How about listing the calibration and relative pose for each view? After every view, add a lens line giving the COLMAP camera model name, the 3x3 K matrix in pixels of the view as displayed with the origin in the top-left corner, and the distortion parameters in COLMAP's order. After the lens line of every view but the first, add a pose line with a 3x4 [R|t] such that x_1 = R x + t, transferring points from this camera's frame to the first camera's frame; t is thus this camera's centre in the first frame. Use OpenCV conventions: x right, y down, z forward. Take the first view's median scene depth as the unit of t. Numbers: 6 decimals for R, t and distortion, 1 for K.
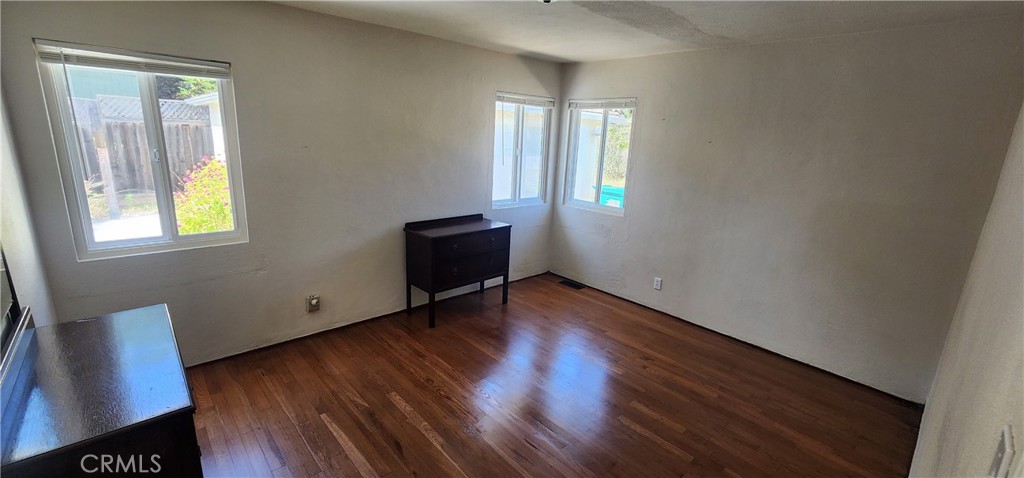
lens RADIAL K [[424.6, 0, 506.5], [0, 424.6, 240.2], [0, 0, 1]] dist [-0.000887, 0.000032]
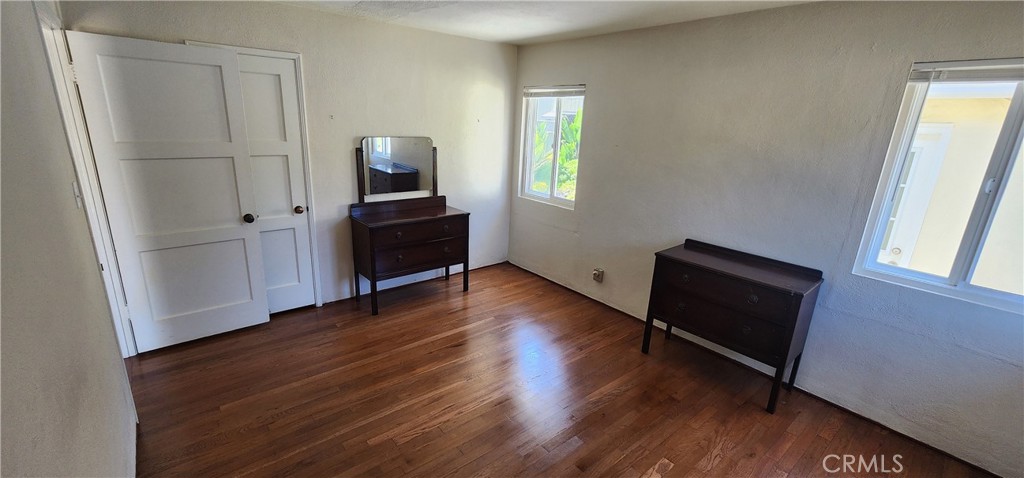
lens RADIAL K [[422.8, 0, 508.7], [0, 422.8, 239.6], [0, 0, 1]] dist [0.000059, 0.000409]
pose [[-0.040342, 0.231777, -0.971932, 0.621826], [-0.285150, 0.929601, 0.233518, -0.135641], [0.957634, 0.286567, 0.028589, 0.613325]]
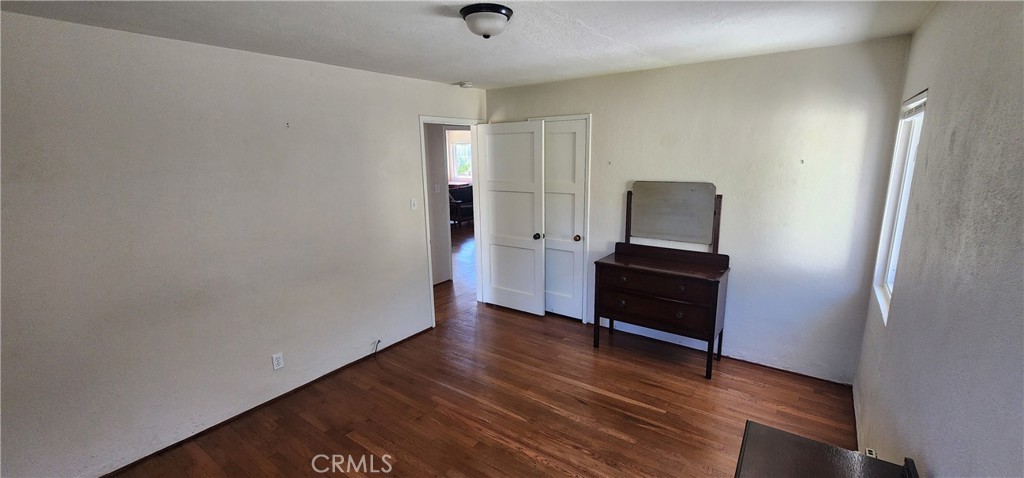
lens RADIAL K [[422.8, 0, 508.7], [0, 422.8, 239.6], [0, 0, 1]] dist [0.000059, 0.000409]
pose [[-0.978619, 0.013609, -0.205233, 0.140745], [-0.076241, 0.902727, 0.423405, -0.310775], [0.191031, 0.429999, -0.882387, 1.145540]]
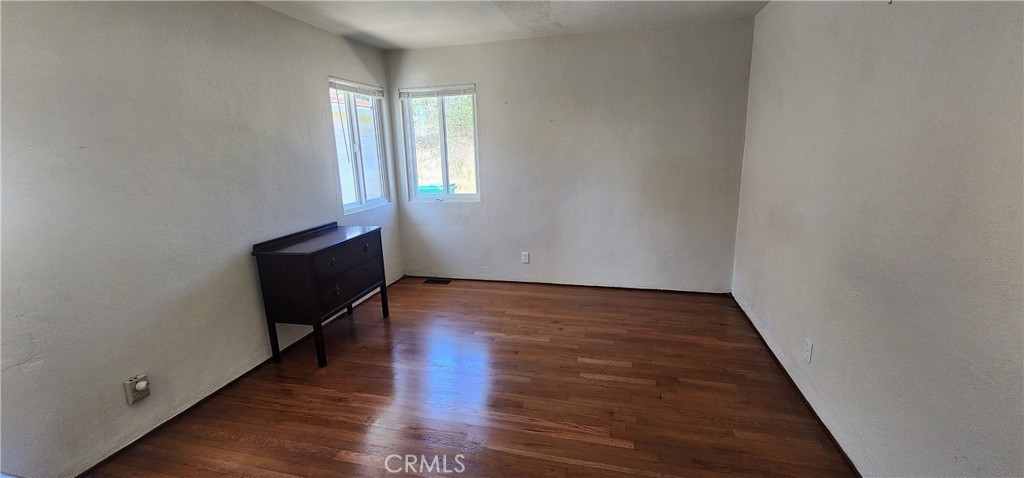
lens RADIAL K [[422.8, 0, 508.7], [0, 422.8, 239.6], [0, 0, 1]] dist [0.000059, 0.000409]
pose [[0.833652, -0.187415, 0.519520, -0.245098], [0.198549, 0.979475, 0.034738, 0.014224], [-0.515367, 0.074191, 0.853752, 0.124228]]
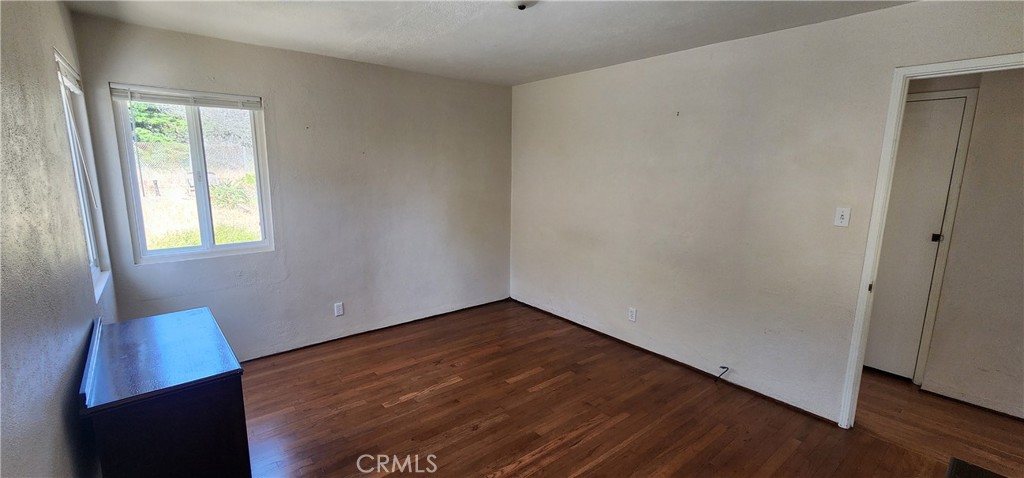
lens RADIAL K [[422.8, 0, 508.7], [0, 422.8, 239.6], [0, 0, 1]] dist [0.000059, 0.000409]
pose [[0.043613, -0.212381, 0.976213, -0.525656], [0.233182, 0.952318, 0.196765, -0.145441], [-0.971455, 0.219054, 0.091057, 0.590079]]
